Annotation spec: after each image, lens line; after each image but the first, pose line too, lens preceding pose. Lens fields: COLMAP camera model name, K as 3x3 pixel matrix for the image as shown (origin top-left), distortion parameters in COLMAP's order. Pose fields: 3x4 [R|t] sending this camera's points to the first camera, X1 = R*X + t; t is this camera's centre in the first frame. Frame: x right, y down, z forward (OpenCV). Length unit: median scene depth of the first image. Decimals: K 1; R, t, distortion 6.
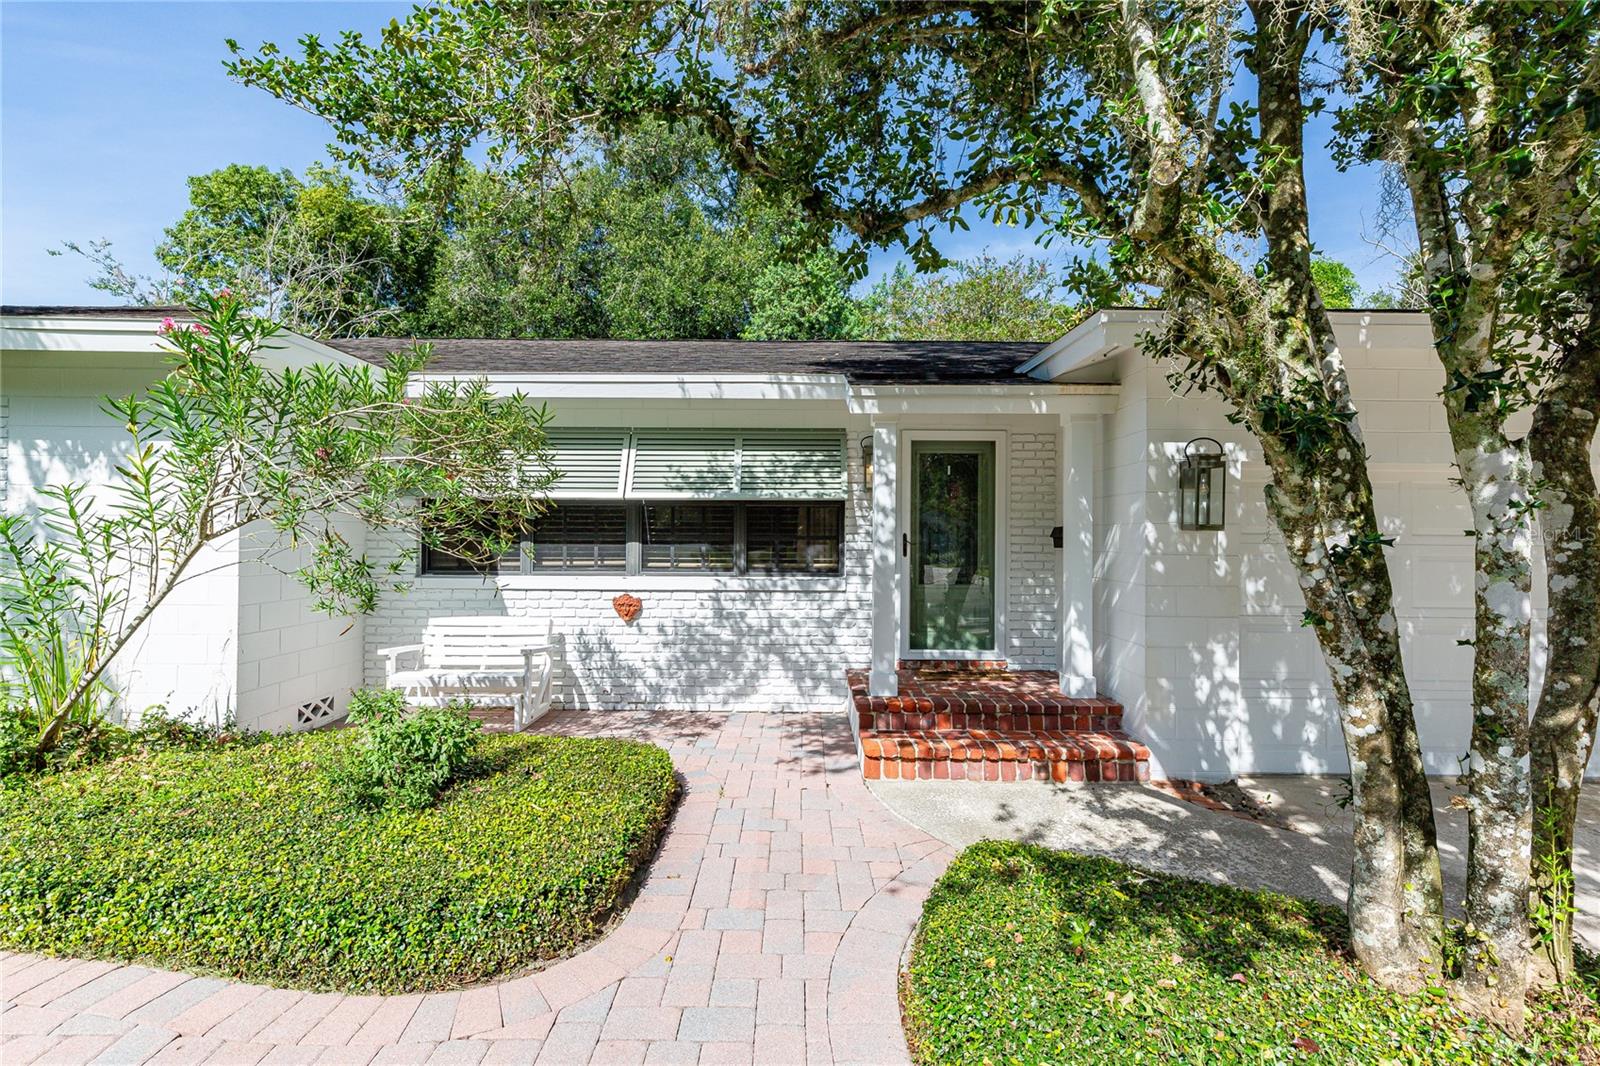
lens RADIAL K [[715.8, 0, 800.0], [0, 715.8, 533.0], [0, 0, 1]] dist [-0.000451, -0.000115]
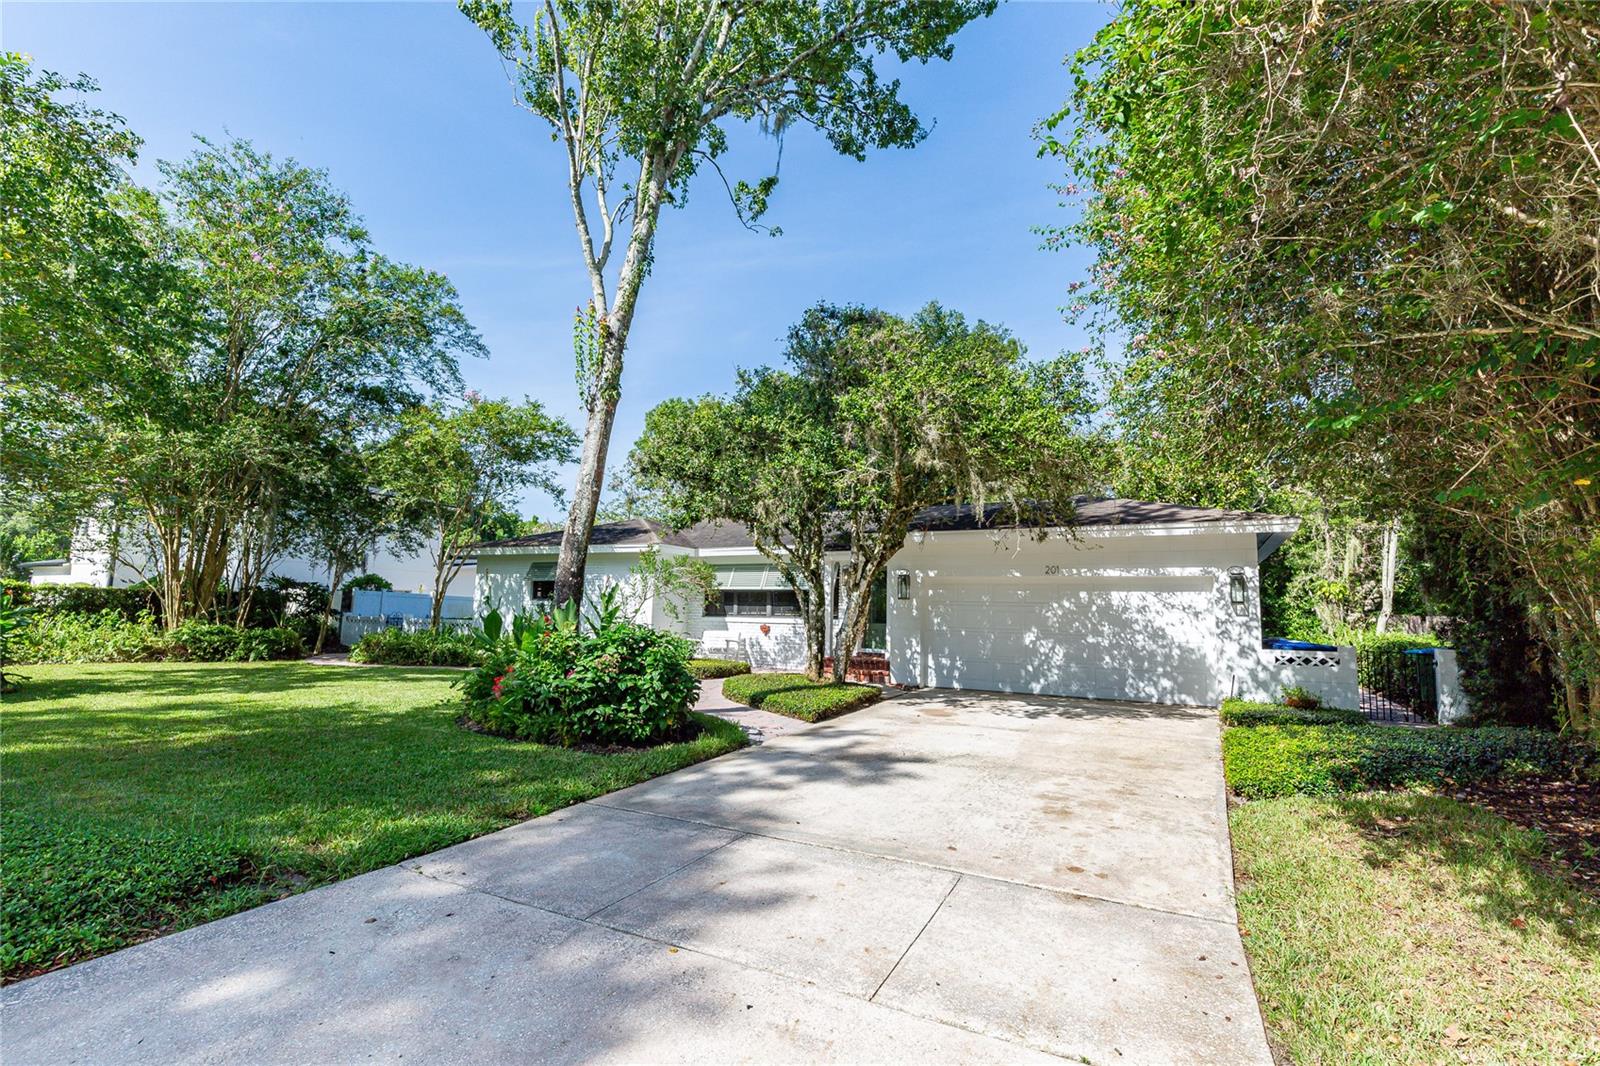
lens RADIAL K [[715.8, 0, 800.0], [0, 715.8, 533.0], [0, 0, 1]] dist [-0.000451, -0.000115]
pose [[0.886667, -0.038559, -0.460798, 1.146872], [-0.018529, 0.992754, -0.118725, 0.061620], [0.462037, 0.113808, 0.879528, -1.376893]]
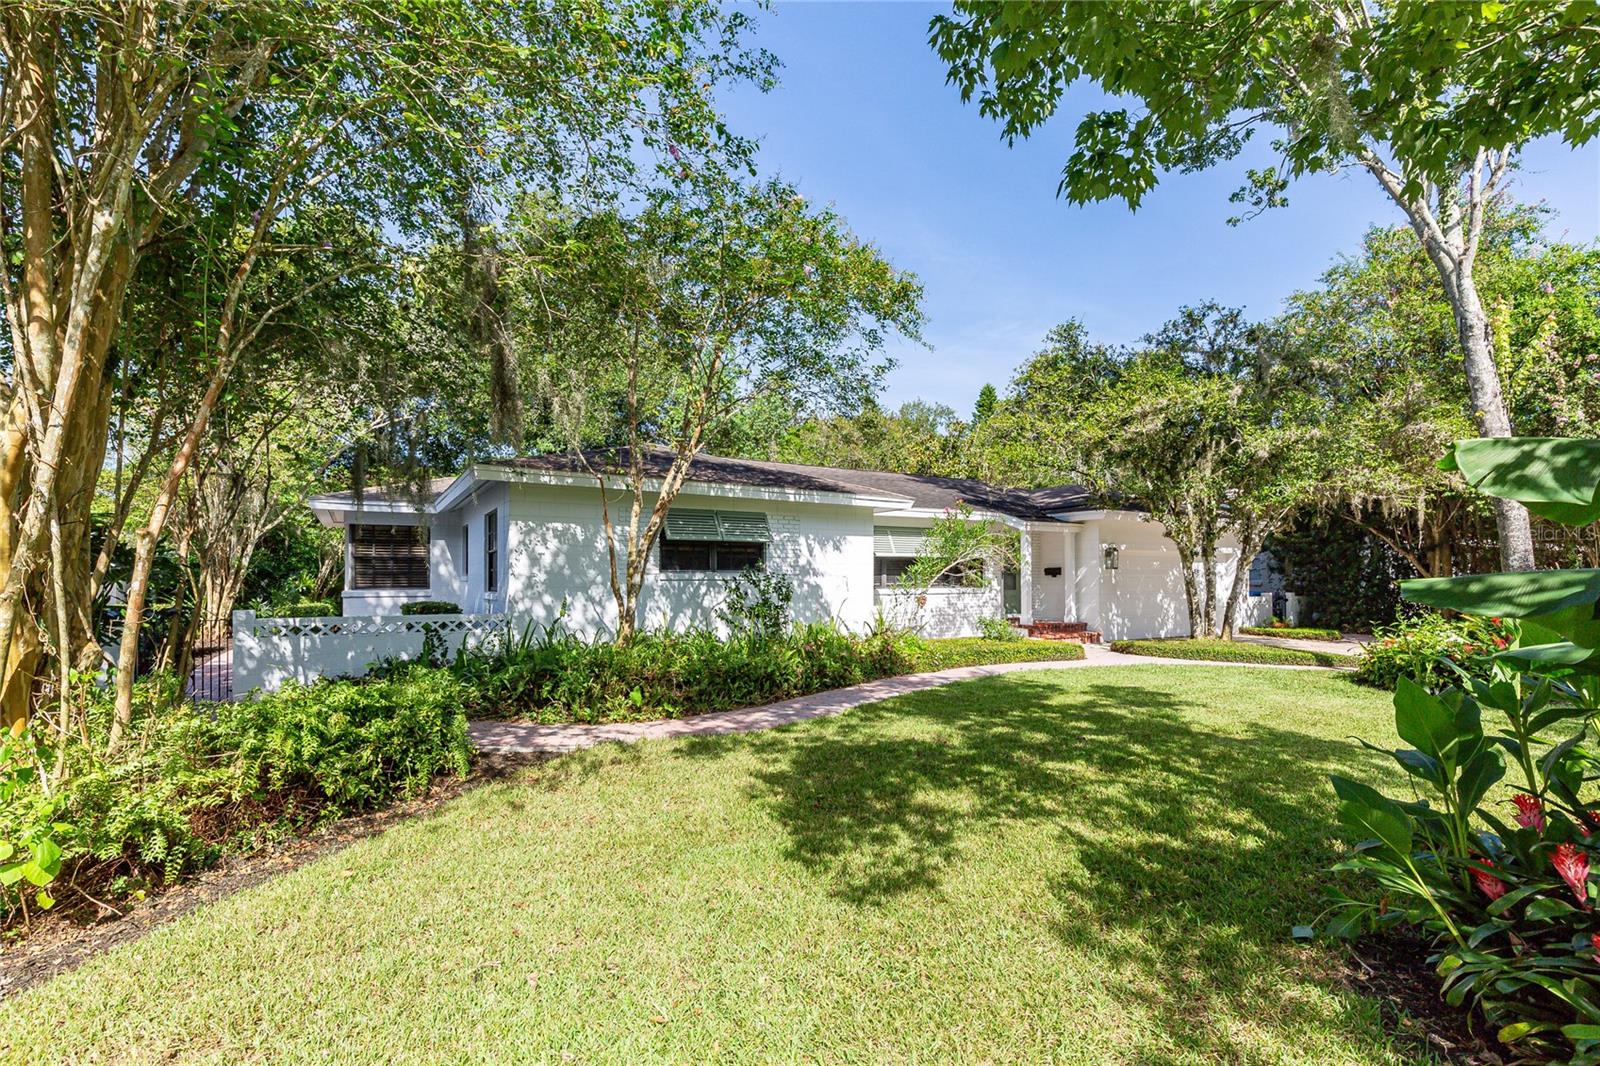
lens RADIAL K [[715.8, 0, 800.0], [0, 715.8, 533.0], [0, 0, 1]] dist [-0.000451, -0.000115]
pose [[0.872282, 0.025874, 0.488319, -1.809568], [0.001029, 0.998500, -0.054745, 0.003765], [-0.489002, 0.048256, 0.870947, -0.973219]]
